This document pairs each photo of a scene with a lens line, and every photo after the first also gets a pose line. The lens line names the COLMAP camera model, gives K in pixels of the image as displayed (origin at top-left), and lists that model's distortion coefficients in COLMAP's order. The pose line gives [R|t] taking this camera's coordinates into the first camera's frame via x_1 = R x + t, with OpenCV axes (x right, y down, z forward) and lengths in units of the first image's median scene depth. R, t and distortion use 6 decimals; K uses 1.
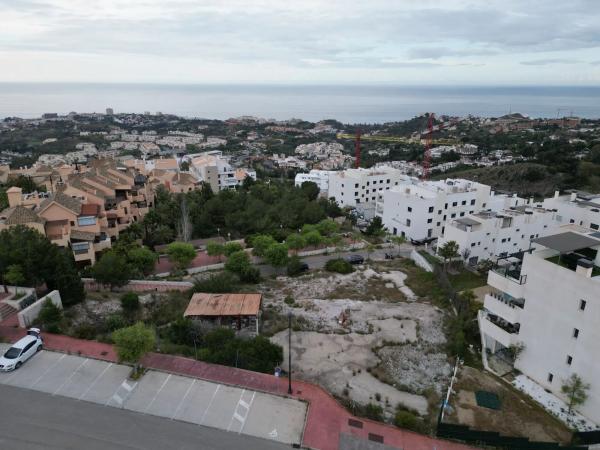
lens RADIAL K [[419.6, 0, 300.0], [0, 419.6, 225.0], [0, 0, 1]] dist [0.072029, -0.069038]
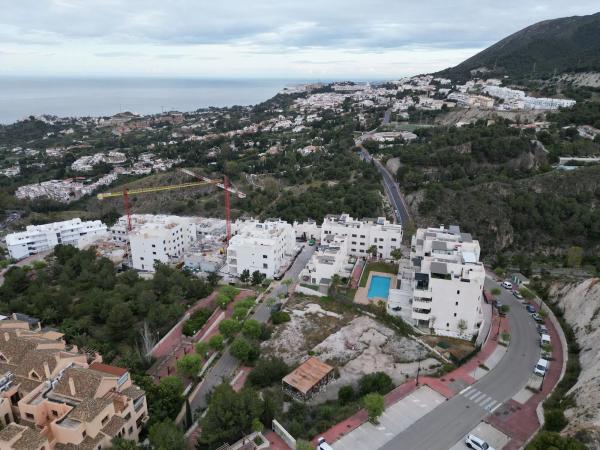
lens RADIAL K [[419.6, 0, 300.0], [0, 419.6, 225.0], [0, 0, 1]] dist [0.072029, -0.069038]
pose [[0.645999, -0.259179, 0.717991, -0.715223], [0.245829, 0.961120, 0.125763, -0.322969], [-0.722671, 0.095261, 0.684596, -0.032852]]
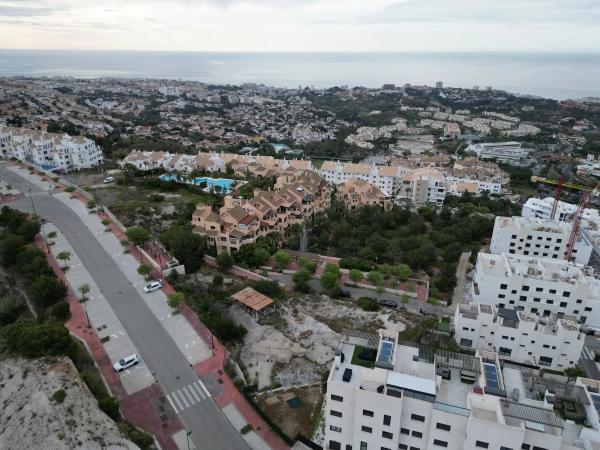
lens RADIAL K [[419.6, 0, 300.0], [0, 419.6, 225.0], [0, 0, 1]] dist [0.072029, -0.069038]
pose [[0.747139, 0.255355, -0.613659, 0.629089], [-0.215806, 0.966434, 0.139405, -0.259614], [0.628659, 0.028276, 0.777167, -0.177872]]
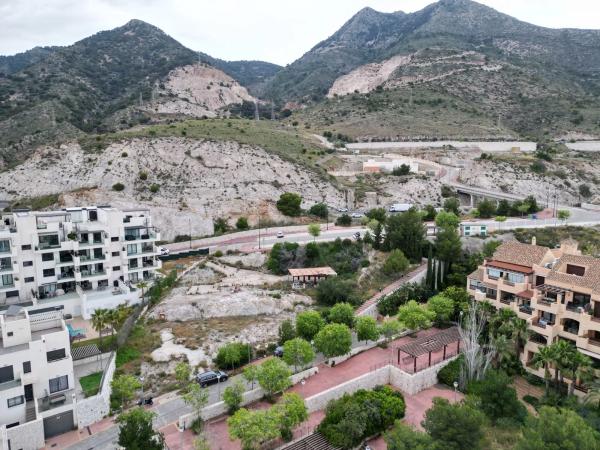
lens RADIAL K [[419.6, 0, 300.0], [0, 419.6, 225.0], [0, 0, 1]] dist [0.072029, -0.069038]
pose [[-0.979548, 0.024929, -0.199663, 0.112290], [-0.070515, 0.886834, 0.456676, -0.434467], [0.188452, 0.461416, -0.866938, 1.438695]]
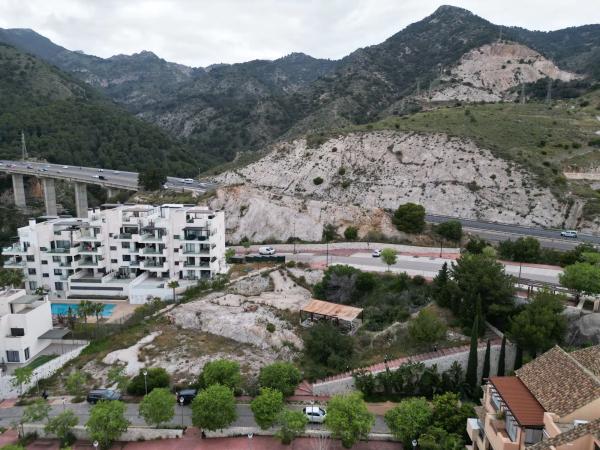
lens RADIAL K [[419.6, 0, 300.0], [0, 419.6, 225.0], [0, 0, 1]] dist [0.072029, -0.069038]
pose [[-0.884640, -0.095603, 0.456368, -0.412566], [0.141787, 0.877249, 0.458617, -0.404022], [-0.444194, 0.470418, -0.762495, 1.196875]]
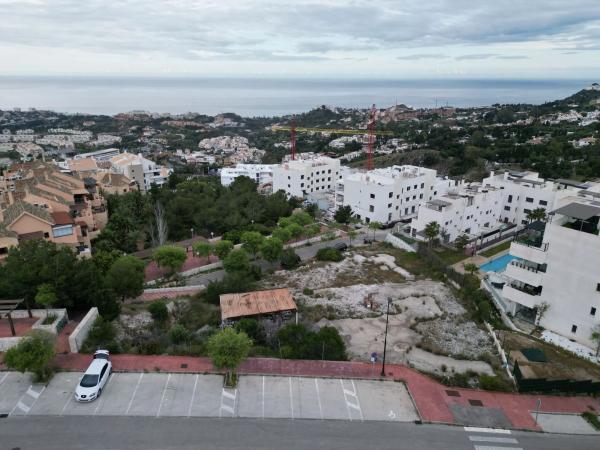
lens RADIAL K [[419.6, 0, 300.0], [0, 419.6, 225.0], [0, 0, 1]] dist [0.072029, -0.069038]
pose [[0.971653, -0.080330, 0.222346, -0.179827], [0.076963, 0.996750, 0.023779, -0.004169], [-0.223533, -0.005993, 0.974678, 0.017461]]
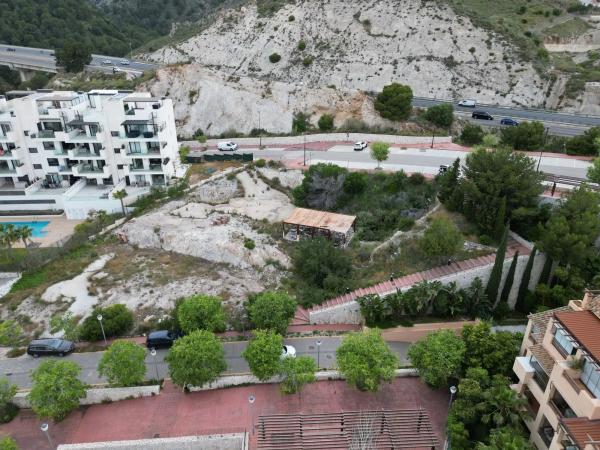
lens RADIAL K [[419.6, 0, 300.0], [0, 419.6, 225.0], [0, 0, 1]] dist [0.072029, -0.069038]
pose [[-0.935098, -0.162233, 0.315076, -0.298679], [0.107264, 0.717798, 0.687939, -0.347904], [-0.337768, 0.677087, -0.653810, 1.092949]]
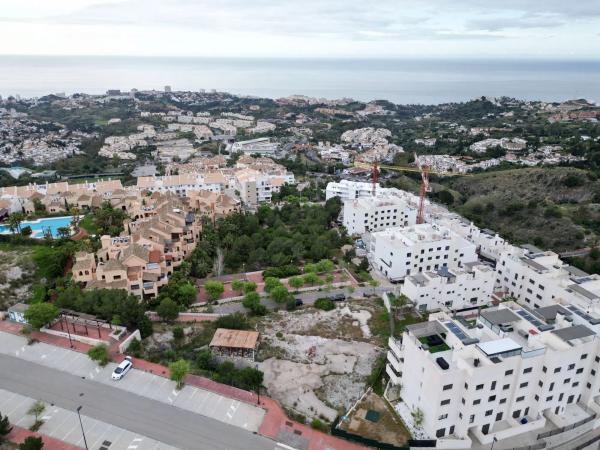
lens RADIAL K [[419.6, 0, 300.0], [0, 419.6, 225.0], [0, 0, 1]] dist [0.072029, -0.069038]
pose [[0.992753, 0.046506, -0.110807, 0.139907], [-0.040393, 0.997569, 0.056783, -0.214503], [0.113179, -0.051895, 0.992218, -0.337435]]
